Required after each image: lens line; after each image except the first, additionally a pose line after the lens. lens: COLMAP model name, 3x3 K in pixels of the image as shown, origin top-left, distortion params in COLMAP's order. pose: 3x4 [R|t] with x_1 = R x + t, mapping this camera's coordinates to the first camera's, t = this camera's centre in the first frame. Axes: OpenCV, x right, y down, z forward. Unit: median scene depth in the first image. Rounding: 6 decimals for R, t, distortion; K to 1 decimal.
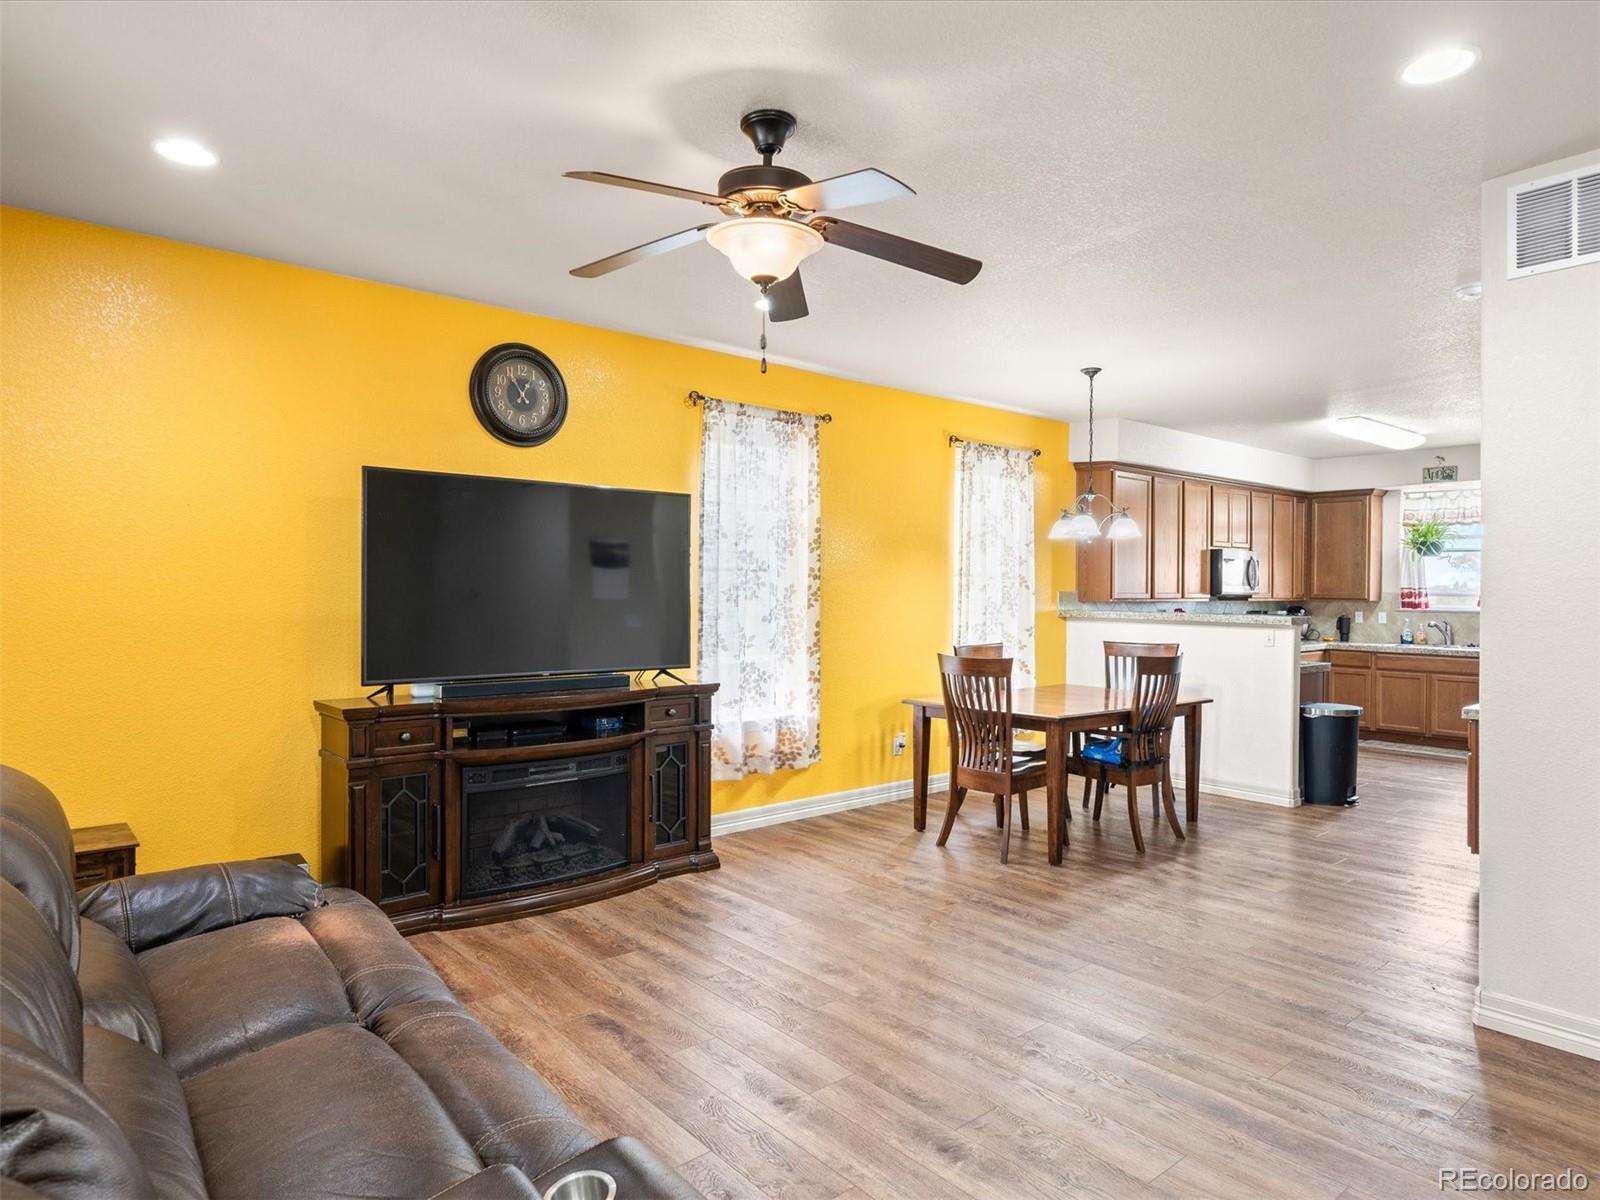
lens RADIAL K [[979.9, 0, 800.0], [0, 979.9, 600.0], [0, 0, 1]] dist [0.000382, 0.000005]
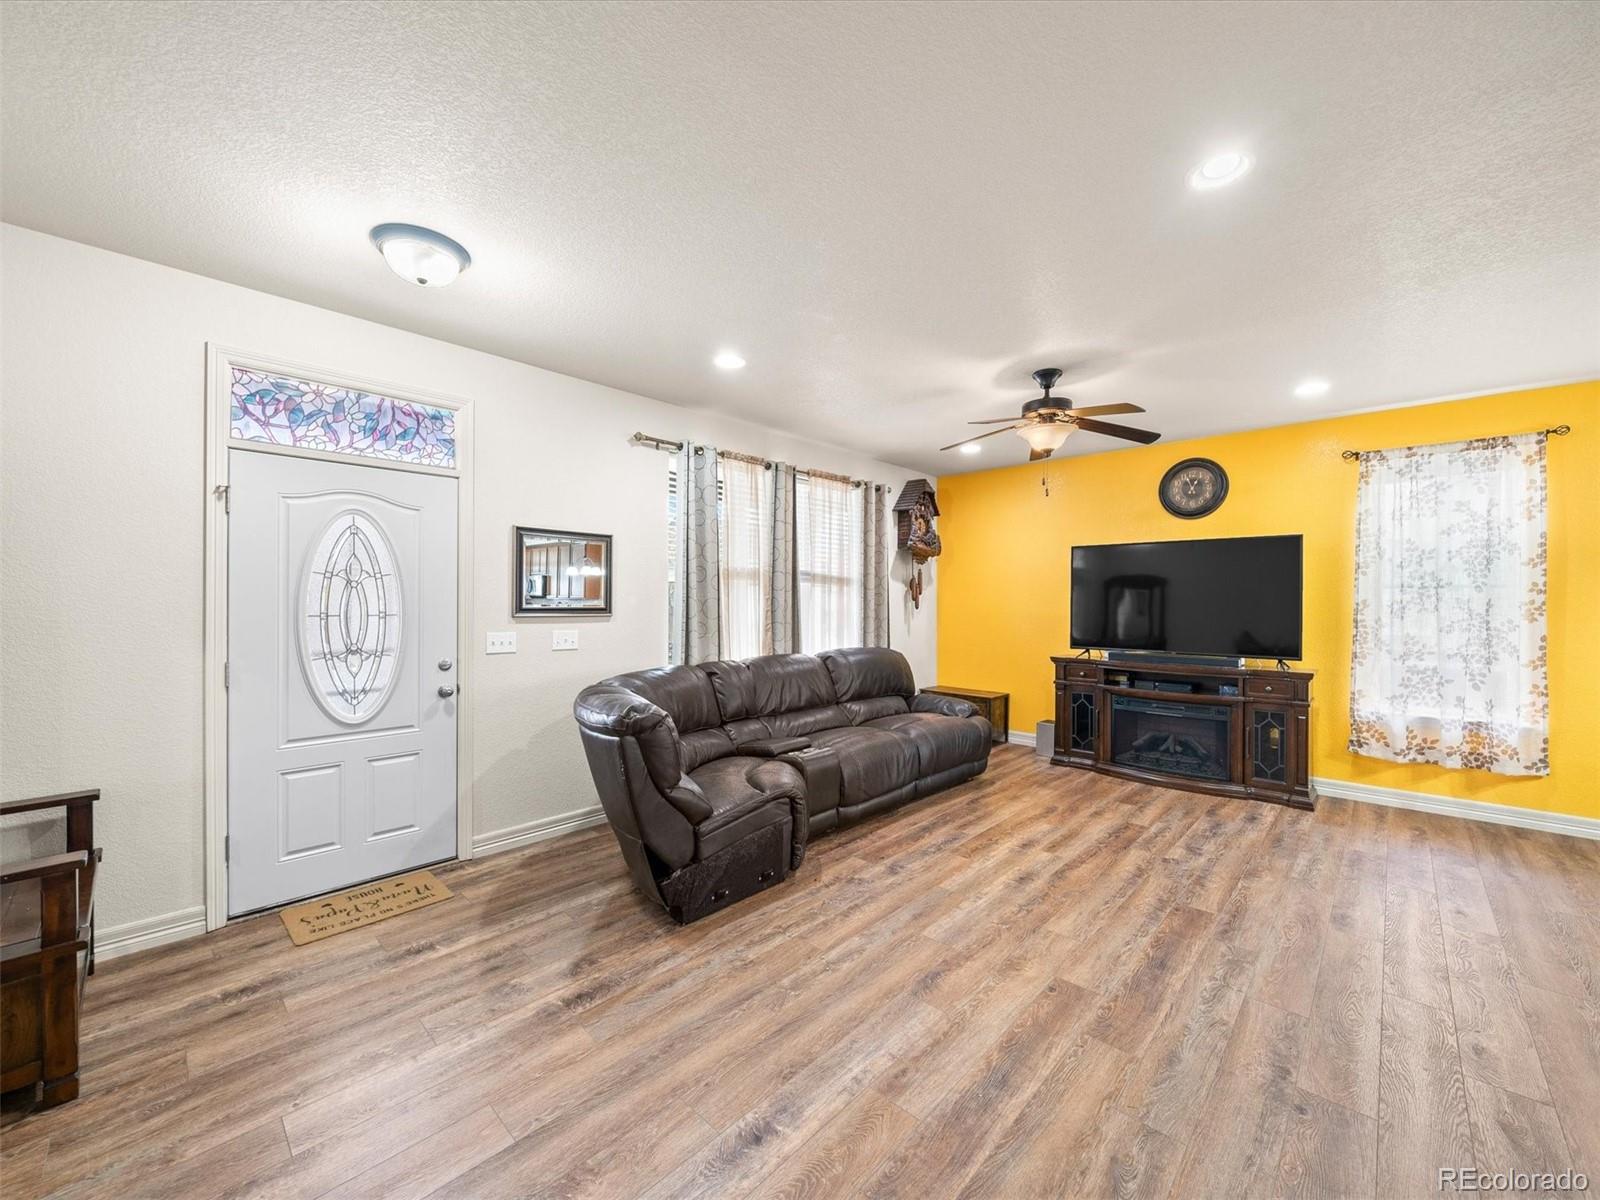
lens RADIAL K [[711.1, 0, 805.4], [0, 711.1, 607.3], [0, 0, 1]] dist [0.000366, -0.000202]
pose [[0.067391, 0.001495, -0.997726, 0.910439], [-0.014149, 0.999900, 0.000542, 0.004096], [0.997626, 0.014081, 0.067406, 0.259568]]
